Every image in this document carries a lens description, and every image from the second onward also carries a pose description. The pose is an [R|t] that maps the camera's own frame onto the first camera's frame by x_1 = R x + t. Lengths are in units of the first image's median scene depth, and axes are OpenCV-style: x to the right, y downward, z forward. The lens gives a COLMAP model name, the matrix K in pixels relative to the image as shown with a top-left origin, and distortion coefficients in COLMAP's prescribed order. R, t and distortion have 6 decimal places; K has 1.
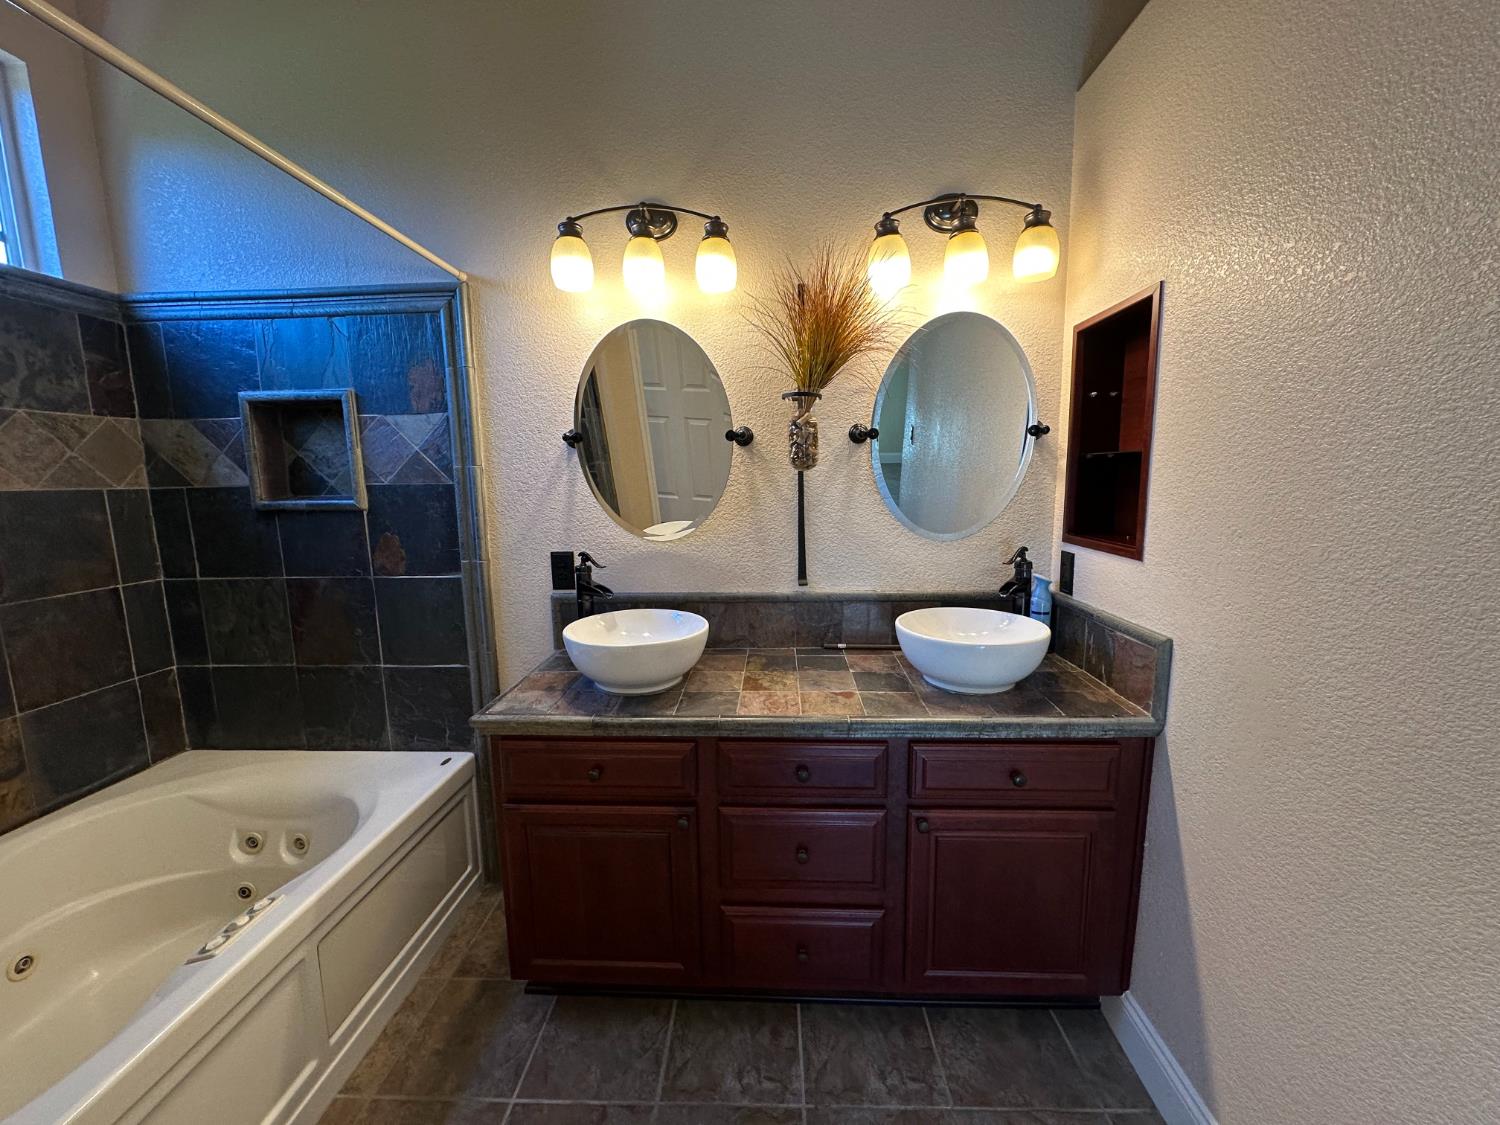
lens RADIAL K [[597.4, 0, 751.2], [0, 597.4, 564.7], [0, 0, 1]] dist [-0.002624, -0.000102]
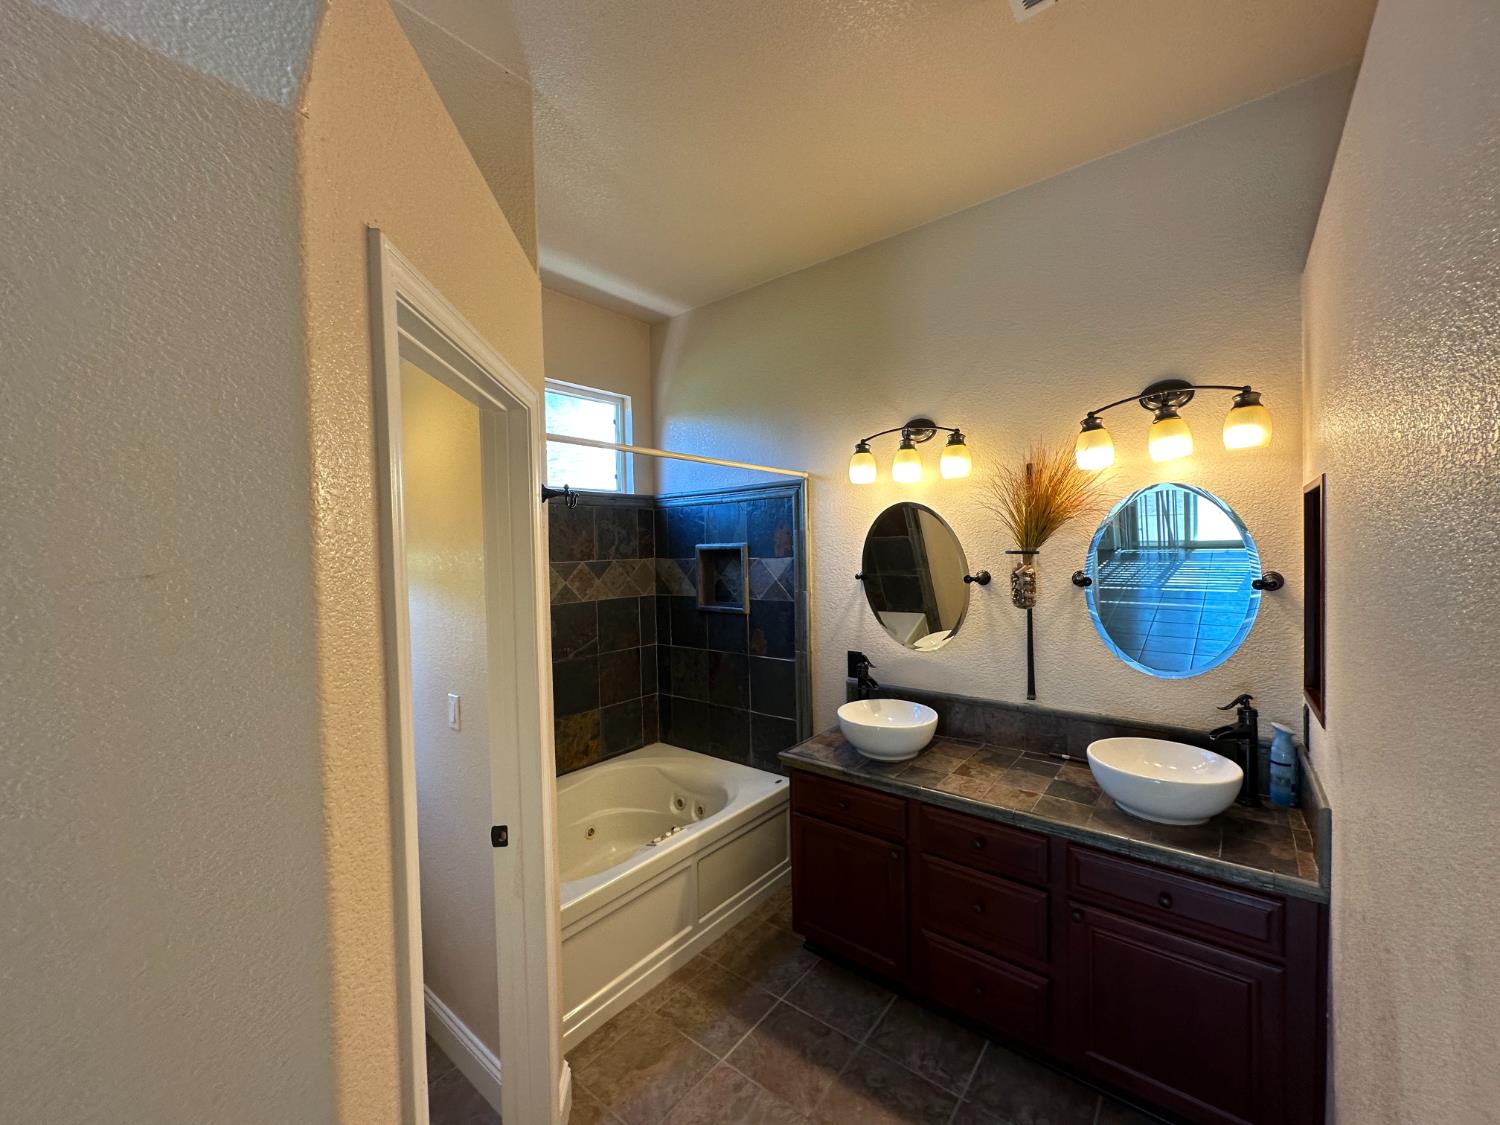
lens RADIAL K [[597.4, 0, 751.2], [0, 597.4, 564.7], [0, 0, 1]] dist [-0.002624, -0.000102]
pose [[0.805501, 0.014230, -0.592423, 0.368620], [-0.075627, 0.994006, -0.078952, -0.106770], [0.587748, 0.108399, 0.801749, -0.365521]]
